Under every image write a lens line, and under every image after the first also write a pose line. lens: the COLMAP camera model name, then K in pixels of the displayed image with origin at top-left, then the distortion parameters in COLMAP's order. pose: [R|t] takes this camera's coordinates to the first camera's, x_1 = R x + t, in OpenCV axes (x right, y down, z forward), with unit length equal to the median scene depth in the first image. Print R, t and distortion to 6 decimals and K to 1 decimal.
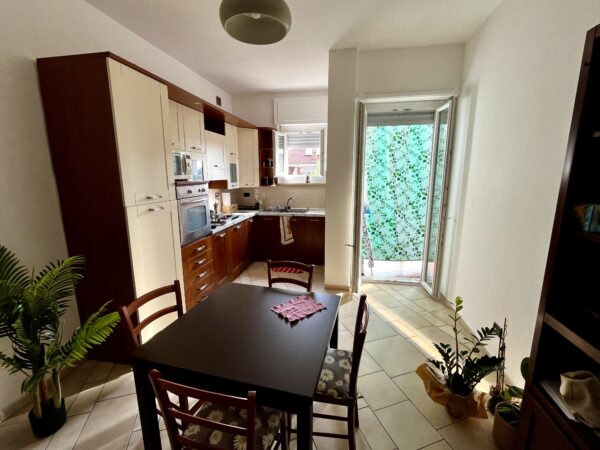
lens RADIAL K [[265.6, 0, 300.0], [0, 265.6, 225.0], [0, 0, 1]] dist [-0.000480, -0.000433]
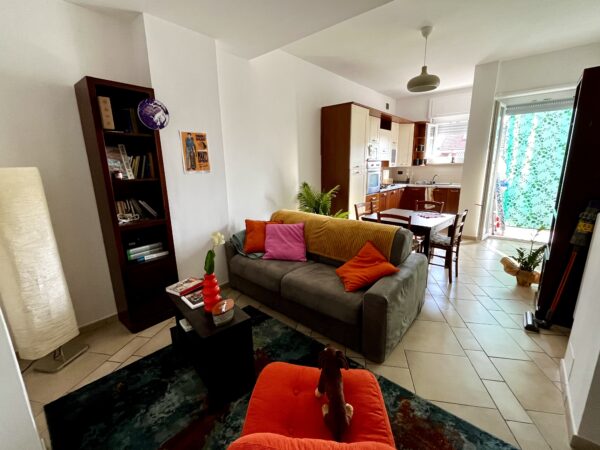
lens RADIAL K [[265.6, 0, 300.0], [0, 265.6, 225.0], [0, 0, 1]] dist [-0.000480, -0.000433]
pose [[0.867494, 0.095480, -0.488198, 0.049388], [-0.077276, 0.995359, 0.057354, 0.132706], [0.491409, -0.012028, 0.870846, -0.508343]]
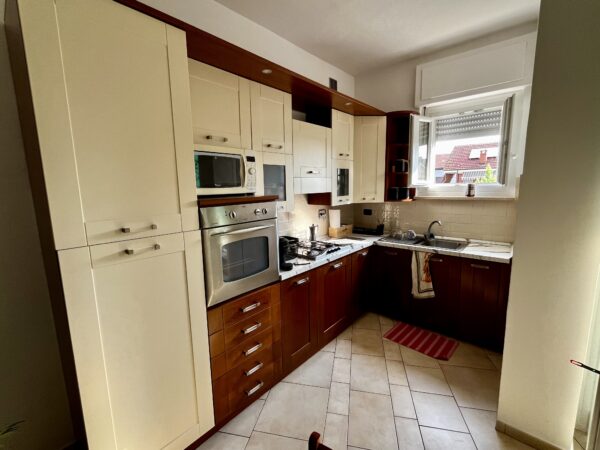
lens RADIAL K [[265.6, 0, 300.0], [0, 265.6, 225.0], [0, 0, 1]] dist [-0.000480, -0.000433]
pose [[0.857354, 0.060950, -0.511106, 0.012169], [-0.078961, 0.996785, -0.013585, -0.065669], [0.508635, 0.052005, 0.859410, 0.347629]]
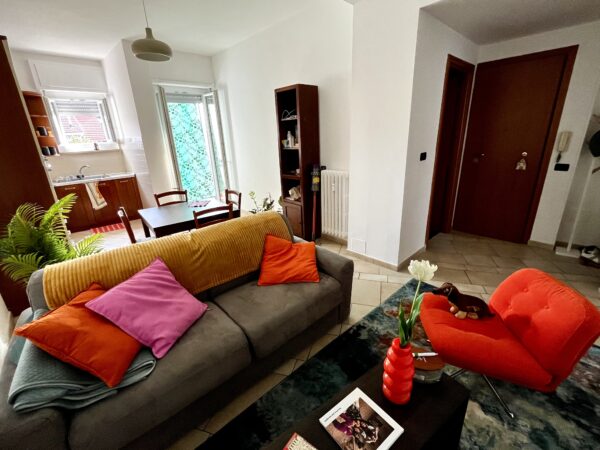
lens RADIAL K [[265.6, 0, 300.0], [0, 265.6, 225.0], [0, 0, 1]] dist [-0.000480, -0.000433]
pose [[0.582872, -0.281953, 0.762078, -0.434553], [0.197375, 0.958907, 0.203814, 0.080455], [-0.788228, 0.031618, 0.614571, -0.310477]]
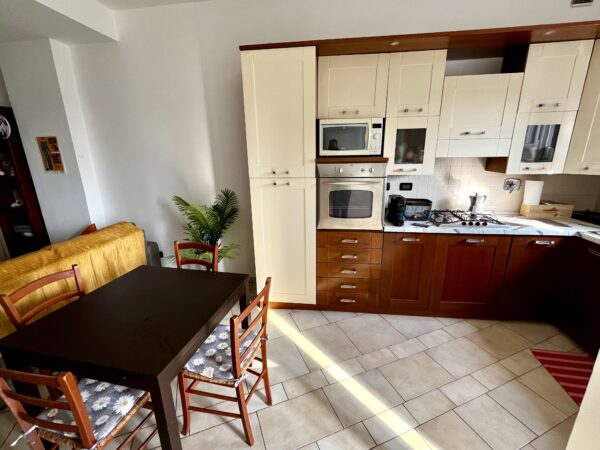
lens RADIAL K [[265.6, 0, 300.0], [0, 265.6, 225.0], [0, 0, 1]] dist [-0.000480, -0.000433]
pose [[0.051608, 0.267024, -0.962307, 0.258927], [-0.174249, 0.951218, 0.254602, -0.093724], [0.983348, 0.154542, 0.095619, 0.503896]]
